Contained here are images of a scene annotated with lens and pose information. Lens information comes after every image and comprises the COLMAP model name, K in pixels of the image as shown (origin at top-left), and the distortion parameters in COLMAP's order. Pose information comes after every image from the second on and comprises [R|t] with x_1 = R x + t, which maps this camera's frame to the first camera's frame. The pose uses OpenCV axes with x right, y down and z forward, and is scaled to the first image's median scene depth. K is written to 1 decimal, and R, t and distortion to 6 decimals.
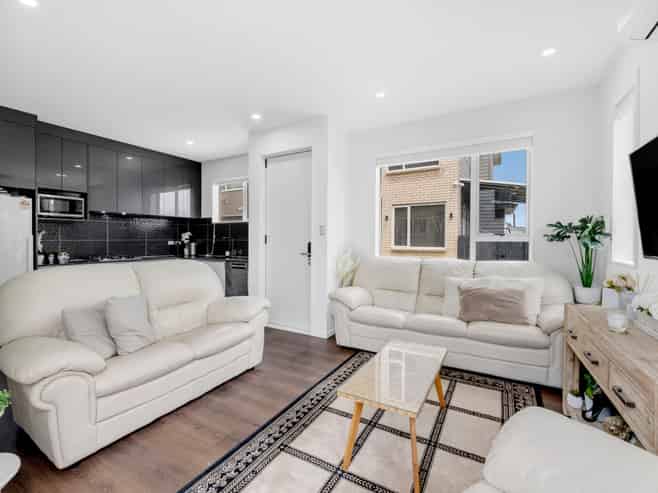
lens RADIAL K [[296.7, 0, 325.9], [0, 296.7, 240.2], [0, 0, 1]] dist [-0.001243, -0.000496]
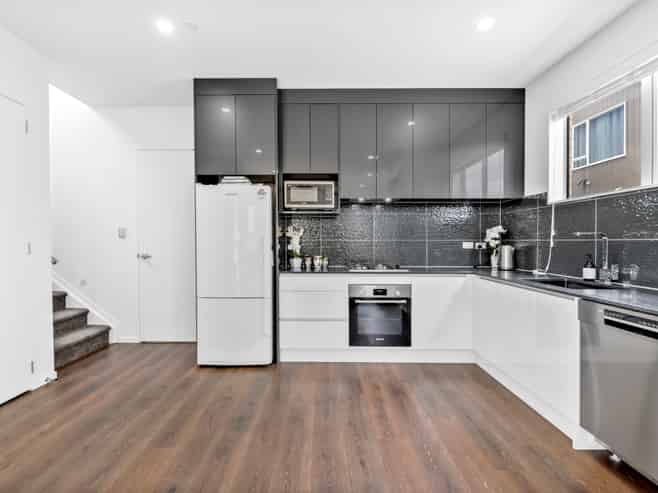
lens RADIAL K [[296.7, 0, 327.2], [0, 296.7, 244.6], [0, 0, 1]] dist [-0.001243, -0.000496]
pose [[0.499130, 0.009302, -0.866477, -0.156843], [-0.003867, 0.999956, 0.008508, 0.003832], [0.866519, -0.000896, 0.499144, 0.479575]]
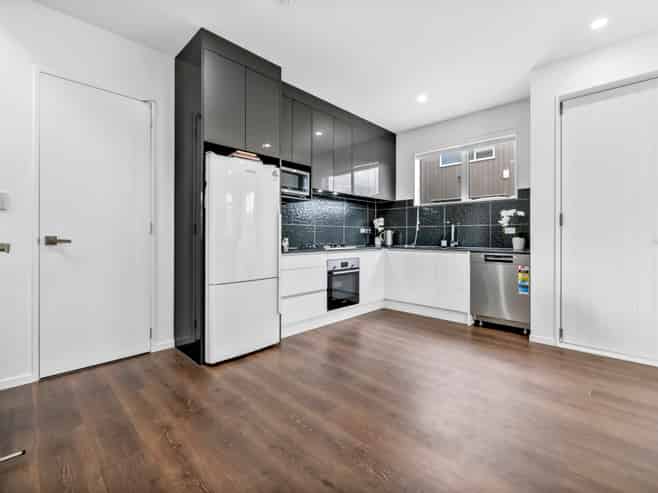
lens RADIAL K [[296.7, 0, 323.1], [0, 296.7, 234.2], [0, 0, 1]] dist [-0.001243, -0.000496]
pose [[0.969738, -0.002320, -0.244137, -0.440061], [-0.000722, 0.999923, -0.012370, 0.030530], [0.244147, 0.012172, 0.969662, 0.162250]]
